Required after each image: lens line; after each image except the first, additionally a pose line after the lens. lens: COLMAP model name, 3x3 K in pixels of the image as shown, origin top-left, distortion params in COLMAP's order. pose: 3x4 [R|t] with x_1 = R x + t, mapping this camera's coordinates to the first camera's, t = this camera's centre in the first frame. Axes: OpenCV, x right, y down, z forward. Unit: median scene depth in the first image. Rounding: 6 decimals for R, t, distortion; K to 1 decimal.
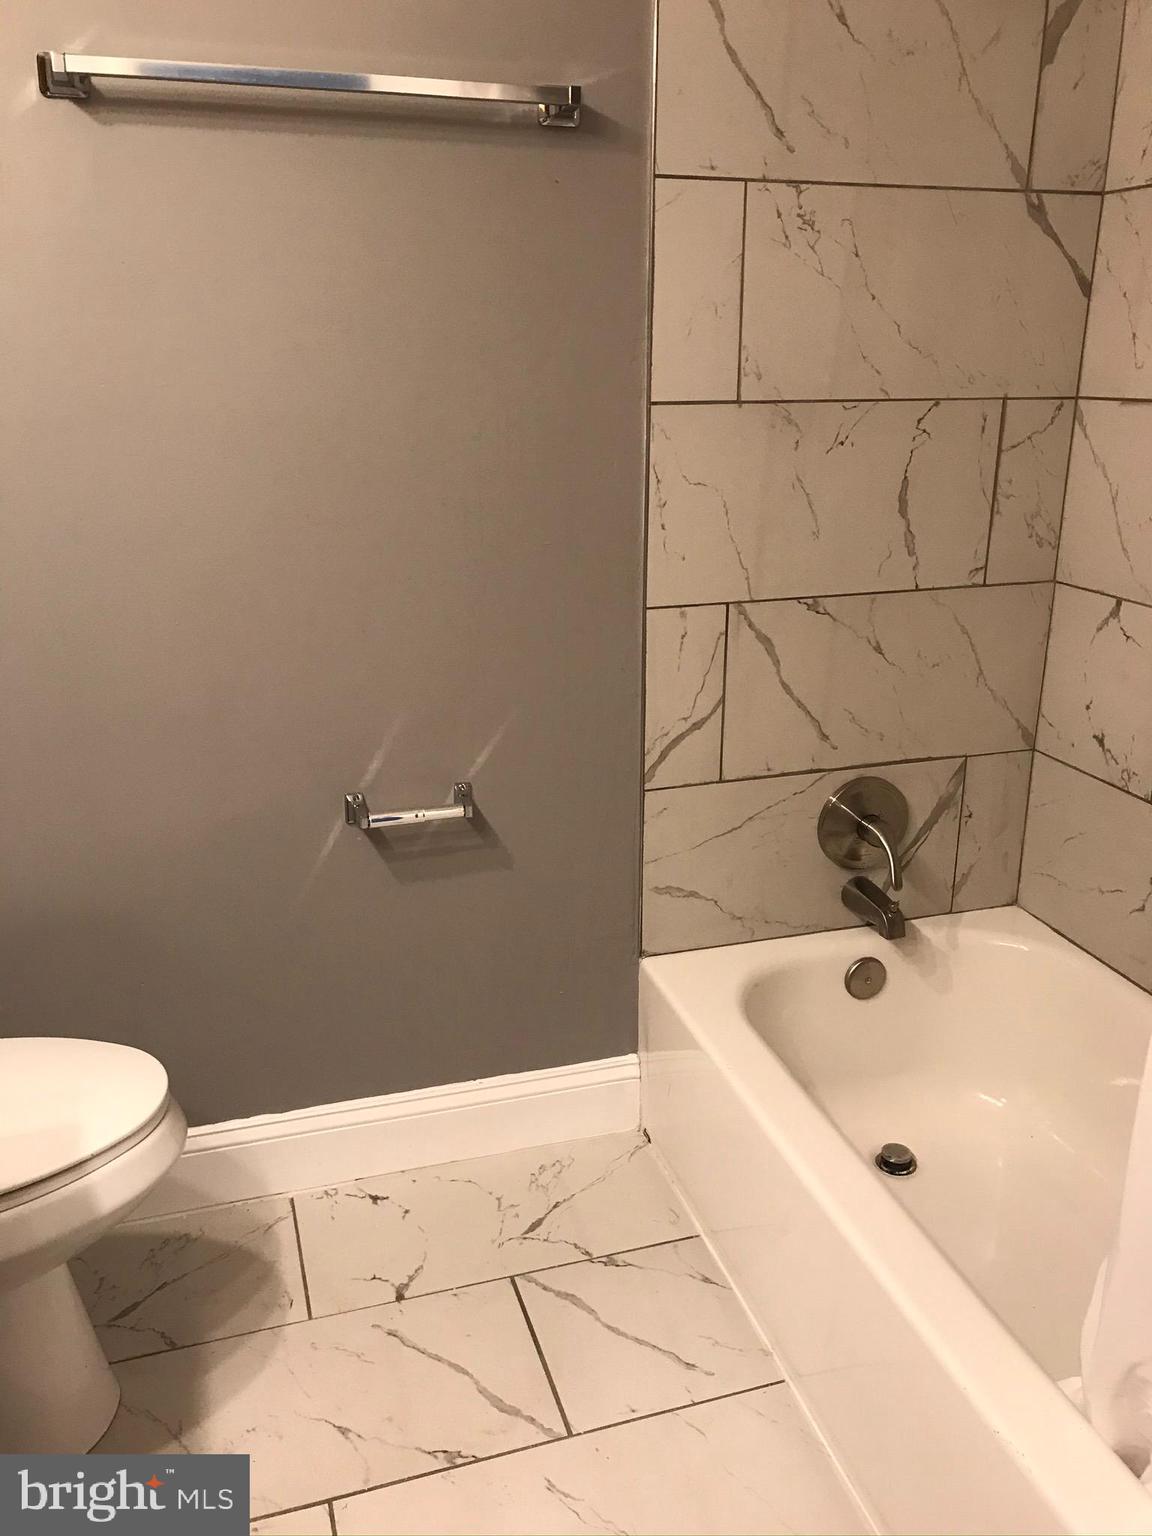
lens RADIAL K [[1264.2, 0, 575.6], [0, 1264.2, 771.2], [0, 0, 1]] dist [0.009844, 0.019347]
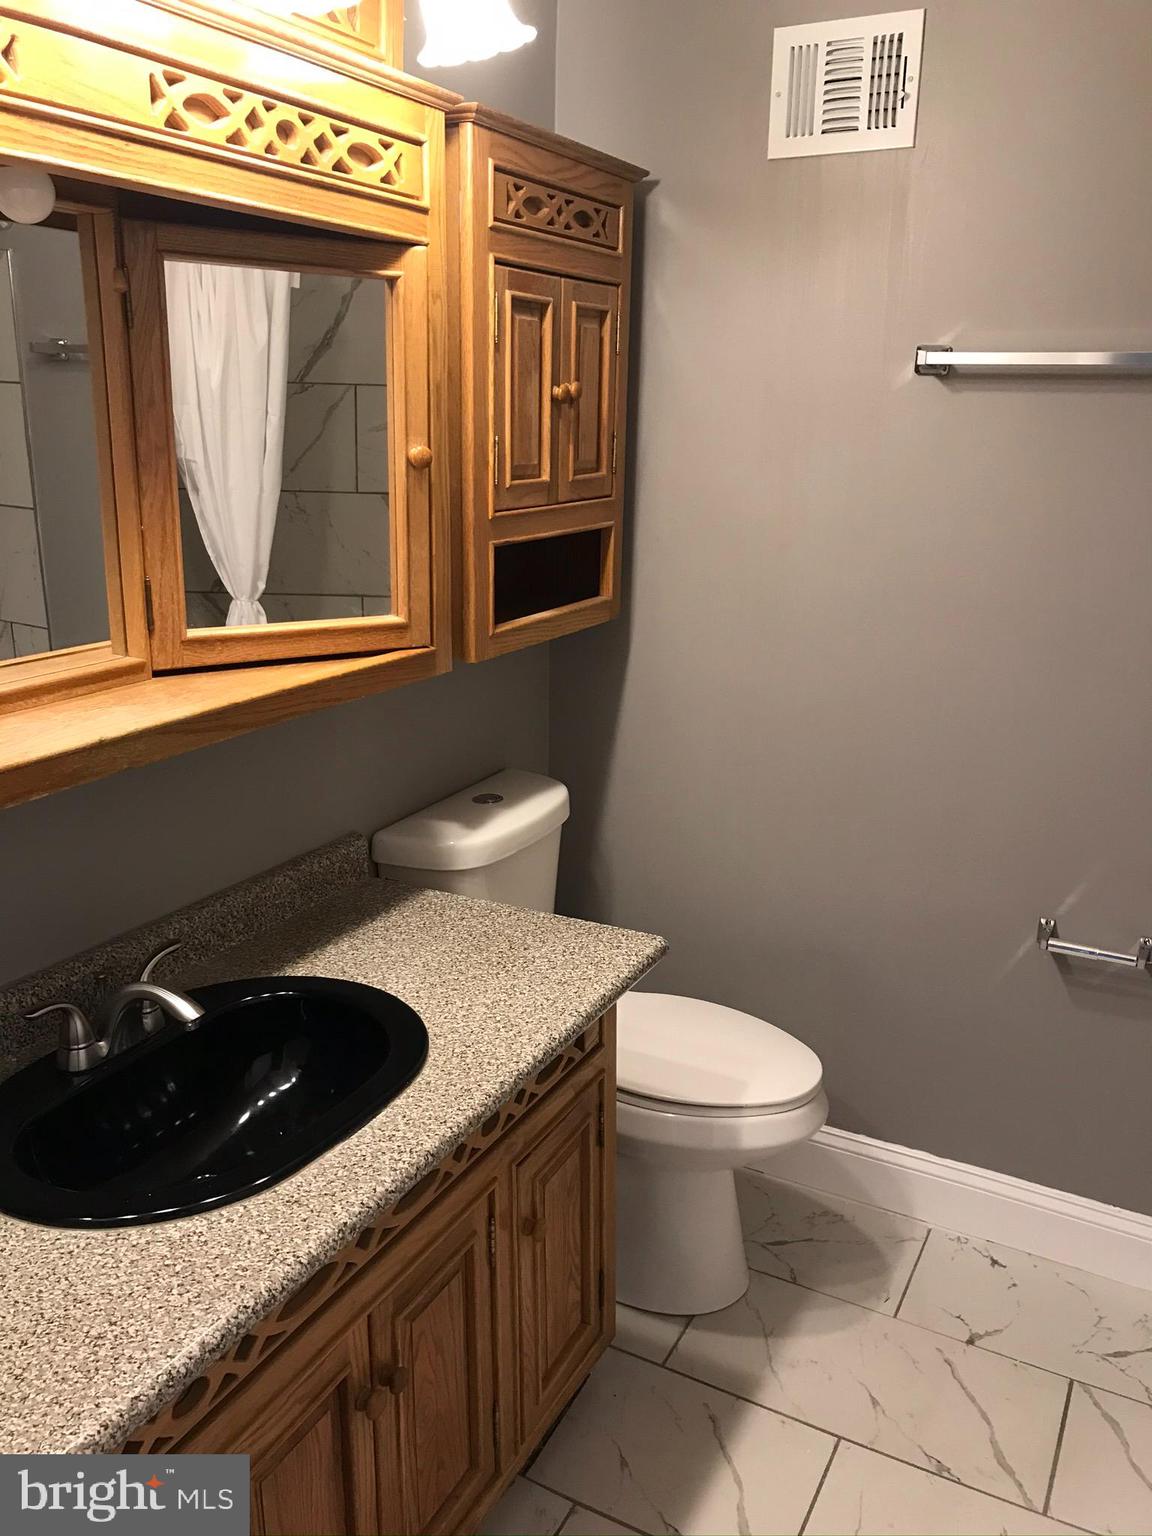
lens RADIAL K [[1264.2, 0, 576.8], [0, 1264.2, 766.8], [0, 0, 1]] dist [0.009844, 0.019347]
pose [[0.705957, 0.207628, -0.677138, 0.288388], [-0.239609, 0.969705, 0.047531, -0.071231], [0.666493, 0.128693, 0.734320, -0.178811]]
